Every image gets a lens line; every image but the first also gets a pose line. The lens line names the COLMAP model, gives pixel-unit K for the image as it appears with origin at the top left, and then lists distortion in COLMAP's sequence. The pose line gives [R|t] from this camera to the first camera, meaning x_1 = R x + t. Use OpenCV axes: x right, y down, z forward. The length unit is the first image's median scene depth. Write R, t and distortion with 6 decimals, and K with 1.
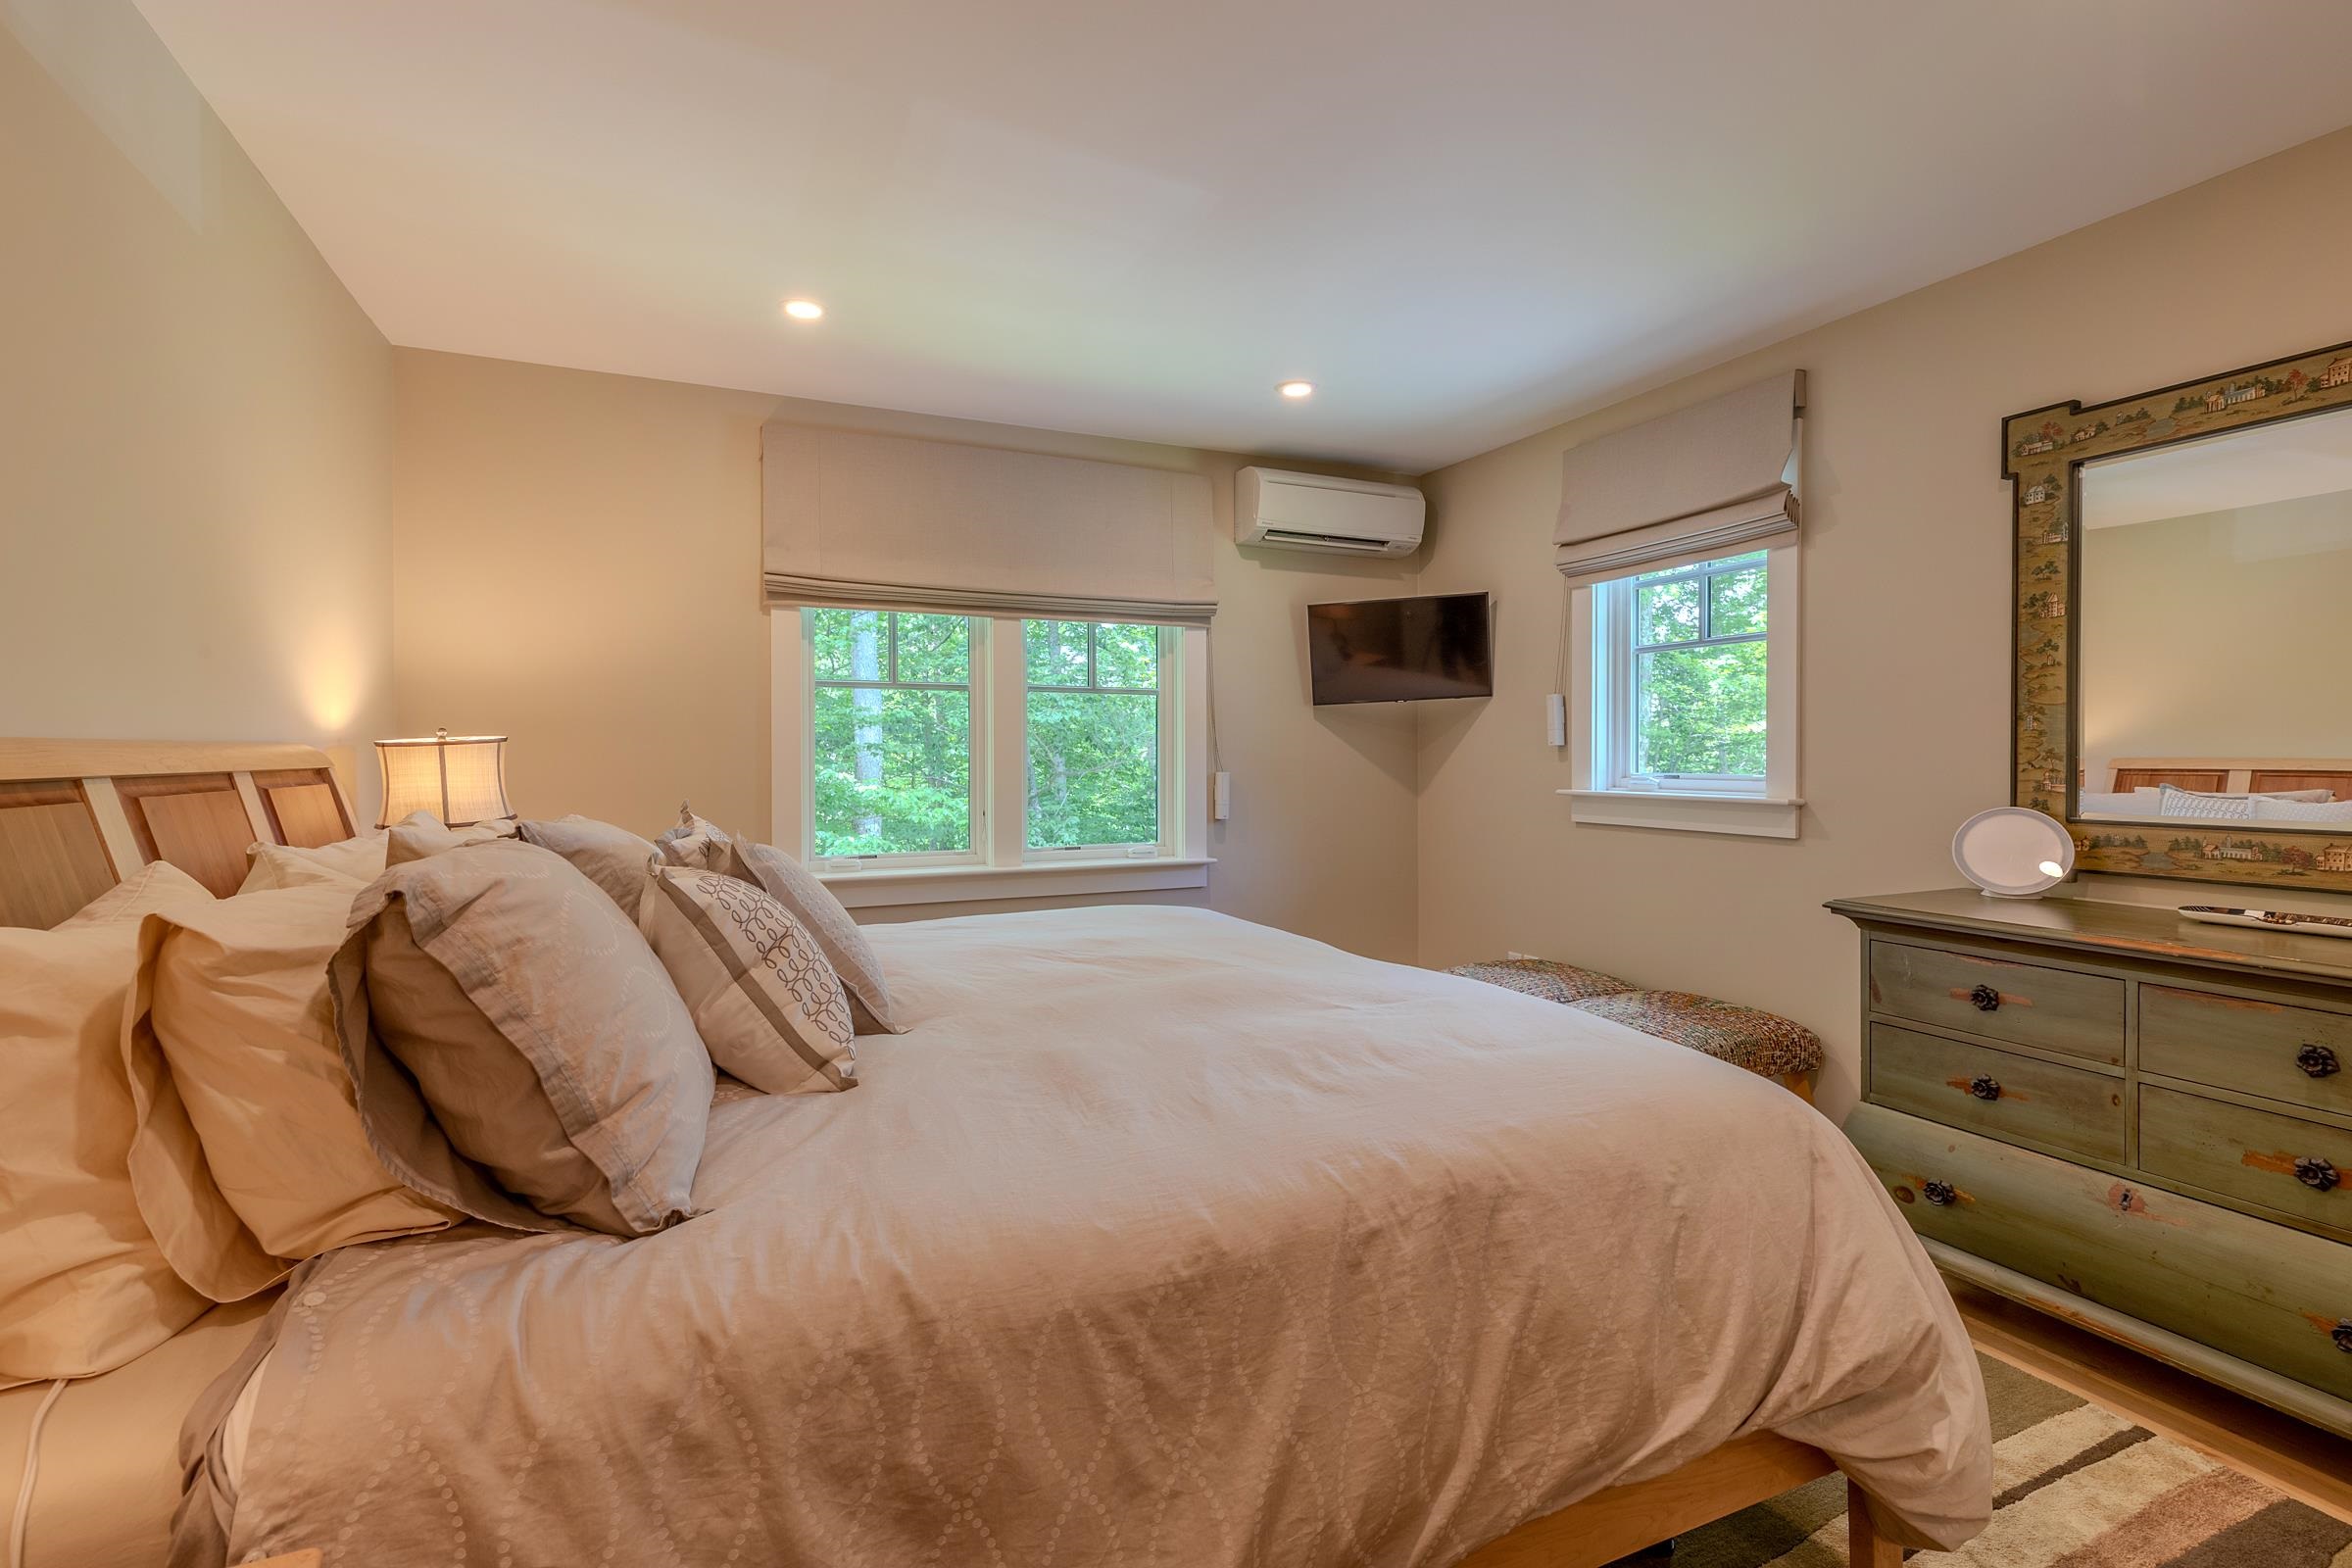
lens RADIAL K [[1102.5, 0, 1180.5], [0, 1102.5, 773.3], [0, 0, 1]] dist [-0.001487, 0.001418]
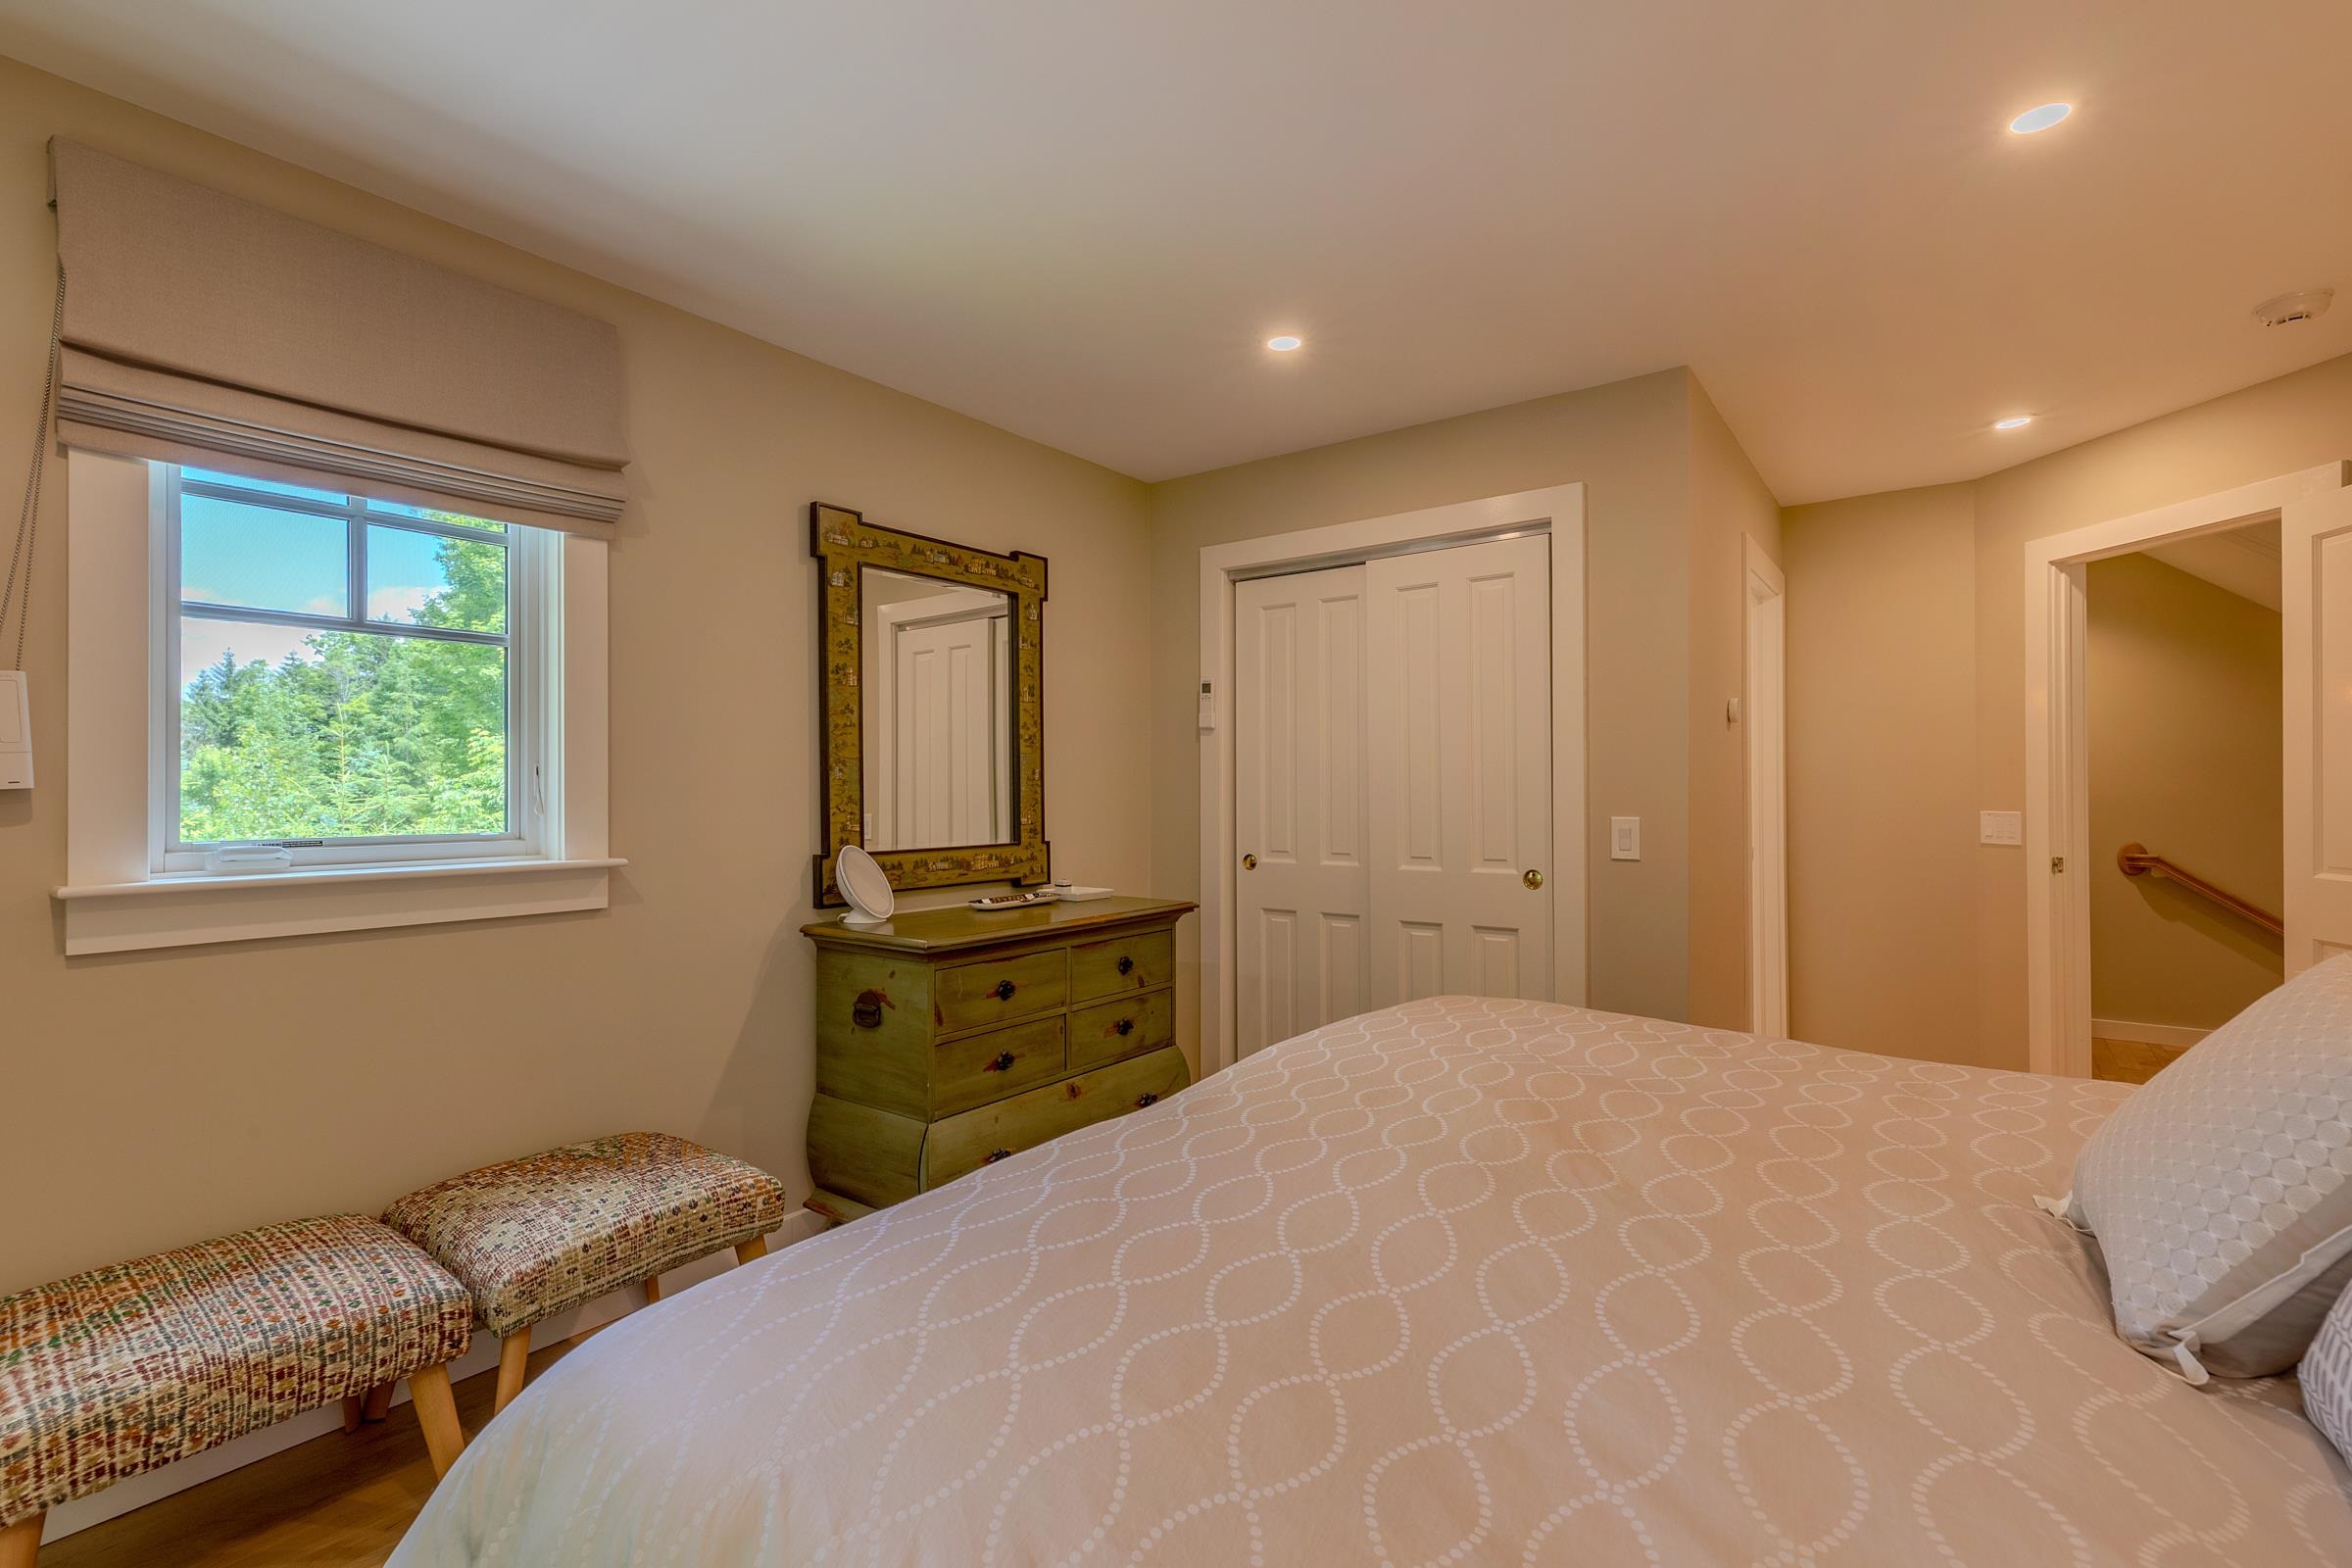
lens RADIAL K [[1102.5, 0, 1174.2], [0, 1102.5, 781.7], [0, 0, 1]] dist [-0.001487, 0.001418]
pose [[-0.506452, 0.005551, 0.862250, -0.503302], [0.014677, 0.999890, 0.002184, -0.040852], [-0.862143, 0.013762, -0.506477, 1.551876]]
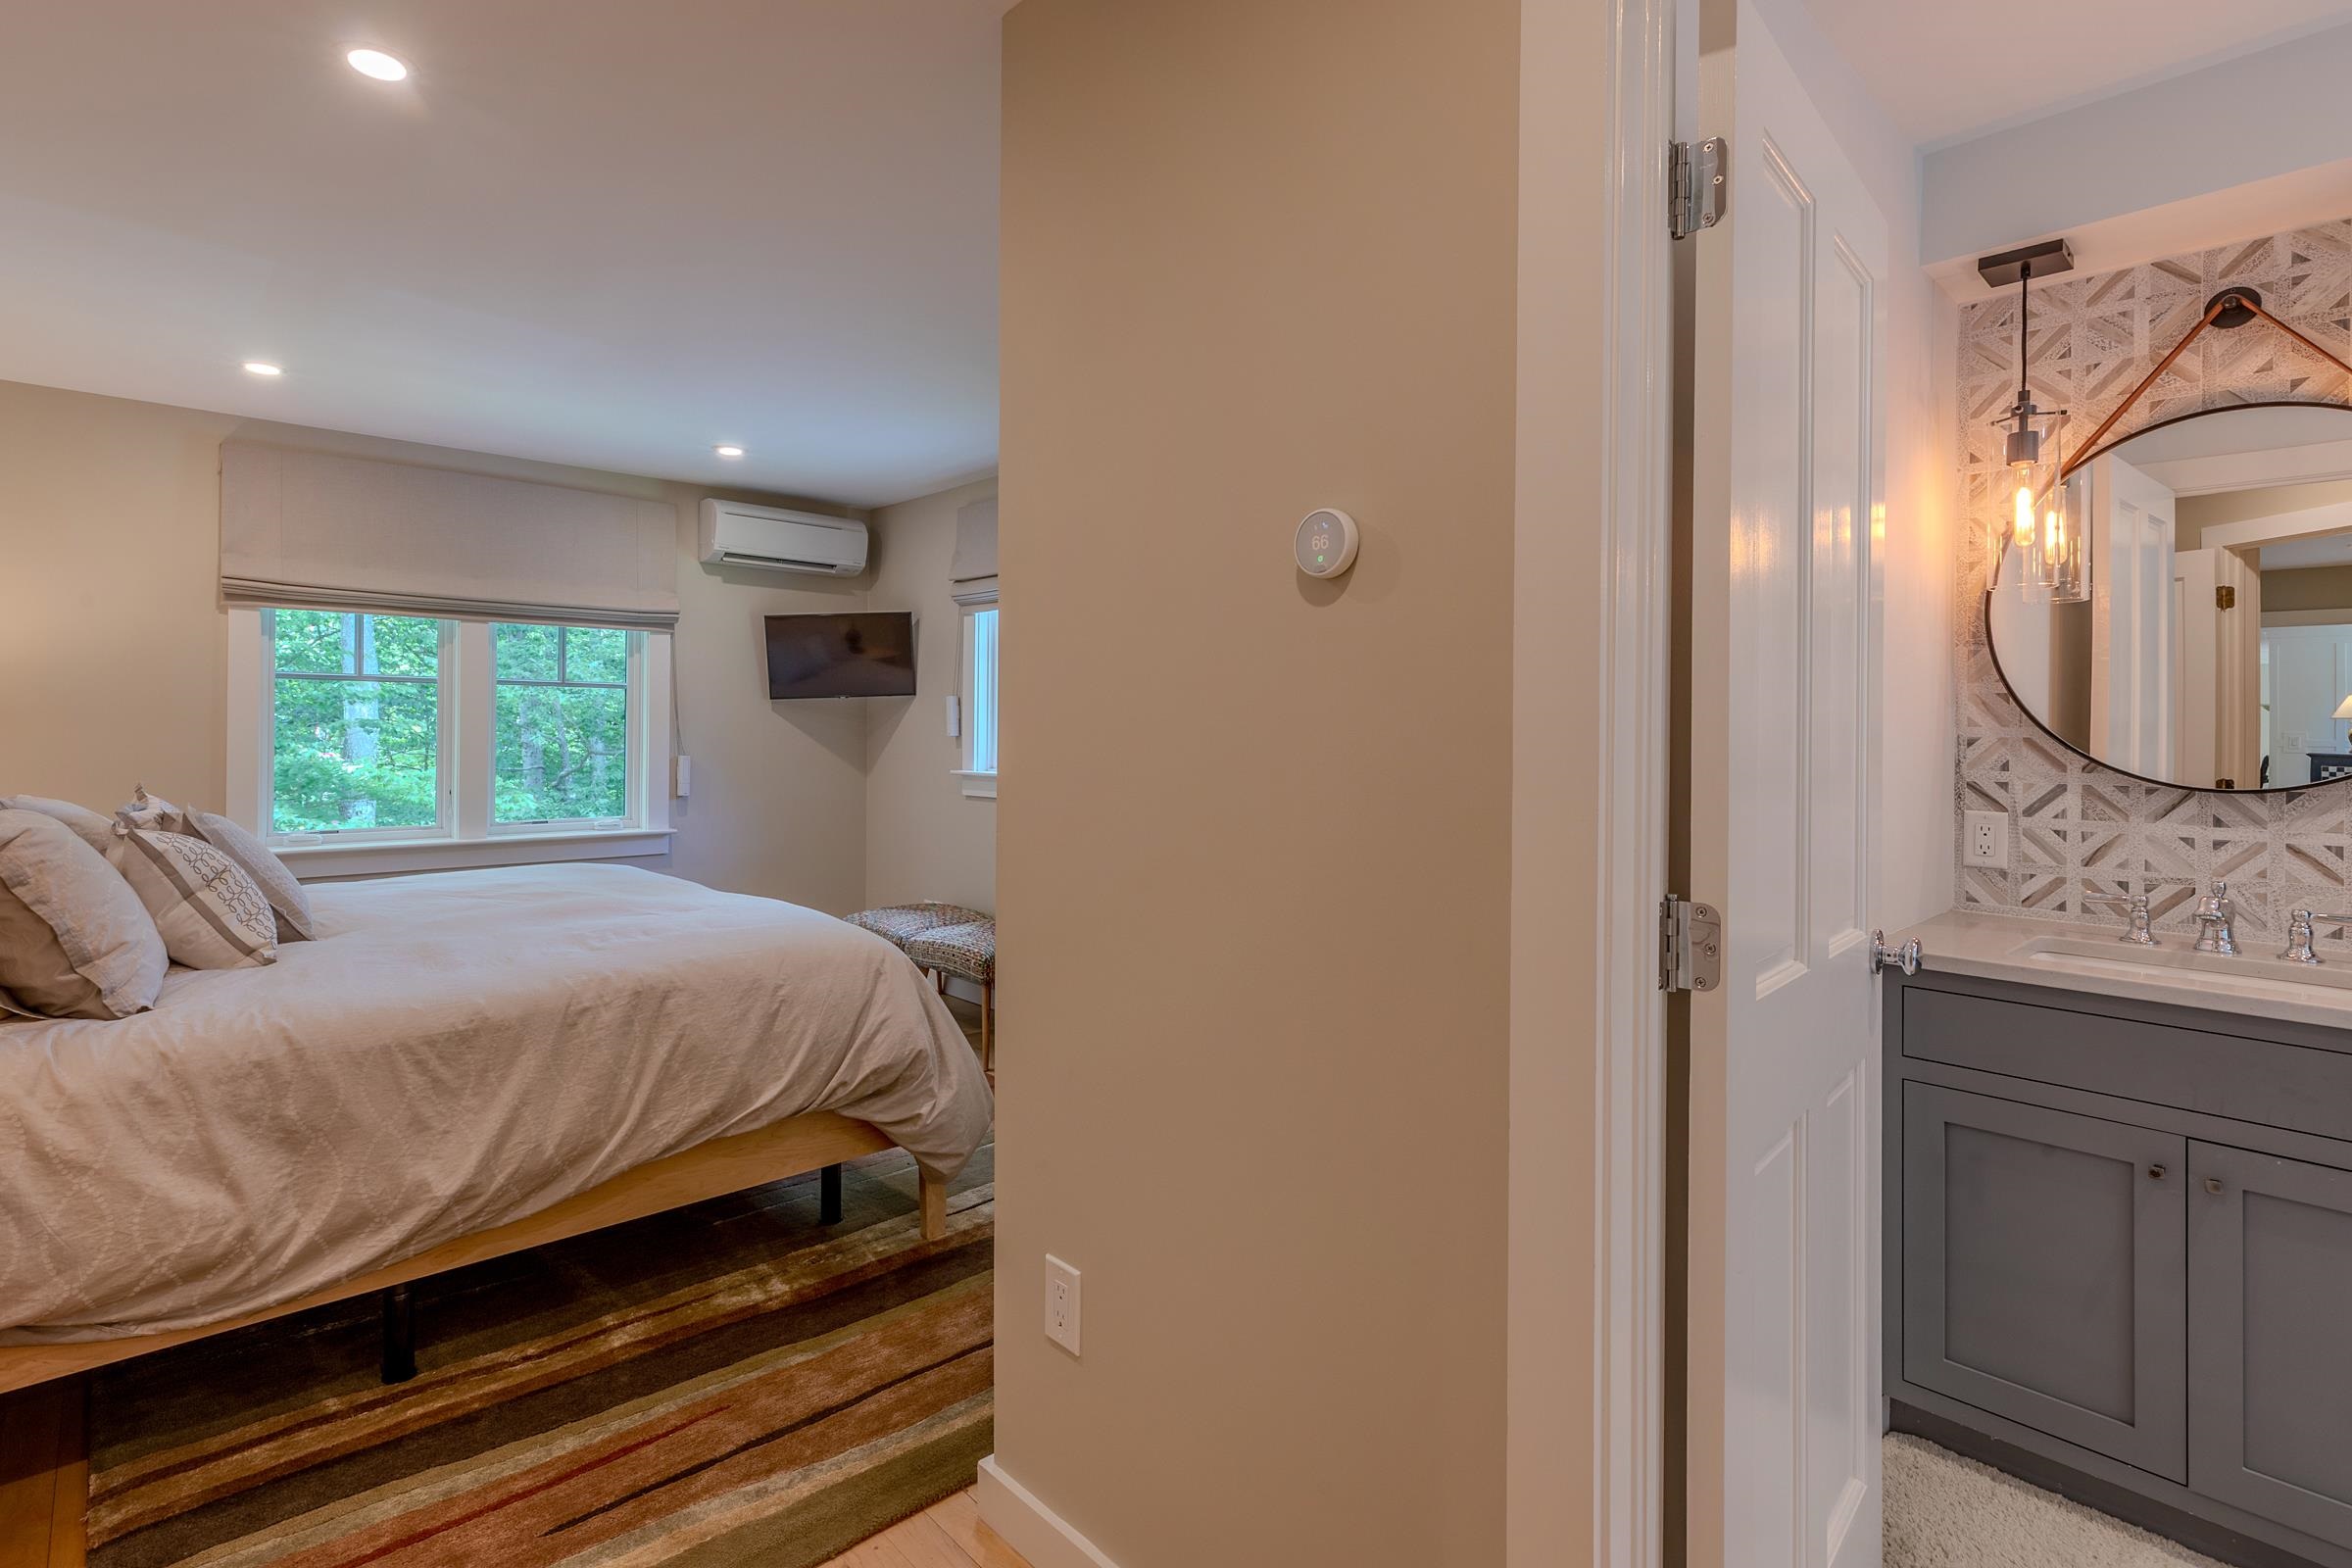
lens RADIAL K [[1102.5, 0, 1088.8], [0, 1102.5, 734.7], [0, 0, 1]] dist [-0.001487, 0.001418]
pose [[0.954877, 0.007113, 0.296917, 0.208922], [-0.002657, 0.999878, -0.015407, -0.013812], [-0.296991, 0.013923, 0.954779, -0.516408]]
